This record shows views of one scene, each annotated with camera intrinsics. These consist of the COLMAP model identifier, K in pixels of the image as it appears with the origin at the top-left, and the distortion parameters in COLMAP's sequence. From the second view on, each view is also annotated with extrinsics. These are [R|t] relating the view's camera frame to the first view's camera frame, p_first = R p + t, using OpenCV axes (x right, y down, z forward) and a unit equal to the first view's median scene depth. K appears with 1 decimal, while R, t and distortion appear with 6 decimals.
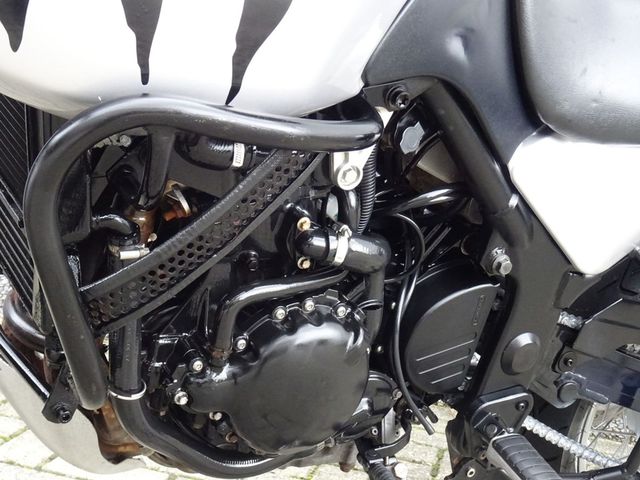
lens RADIAL K [[1083.8, 0, 319.6], [0, 1083.8, 239.5], [0, 0, 1]] dist [0.023679, 0.000000]
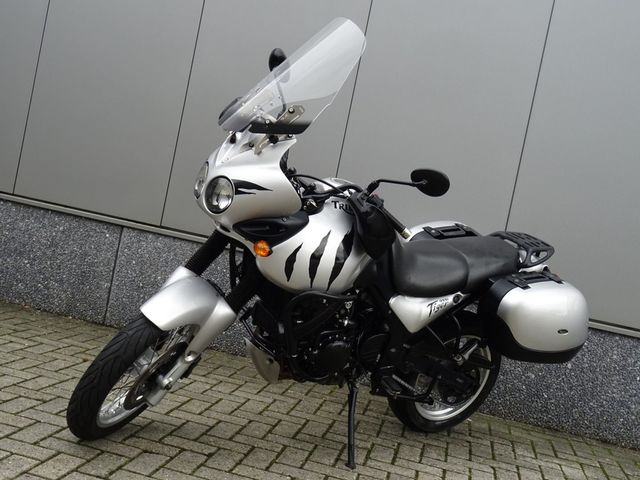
lens RADIAL K [[741.4, 0, 321.1], [0, 741.4, 239.7], [0, 0, 1]] dist [0.005558, 0.000000]
pose [[0.998462, 0.045750, 0.031324, -0.163635], [-0.042318, 0.993821, -0.102609, -0.010490], [-0.035825, 0.101126, 0.994228, -1.699685]]
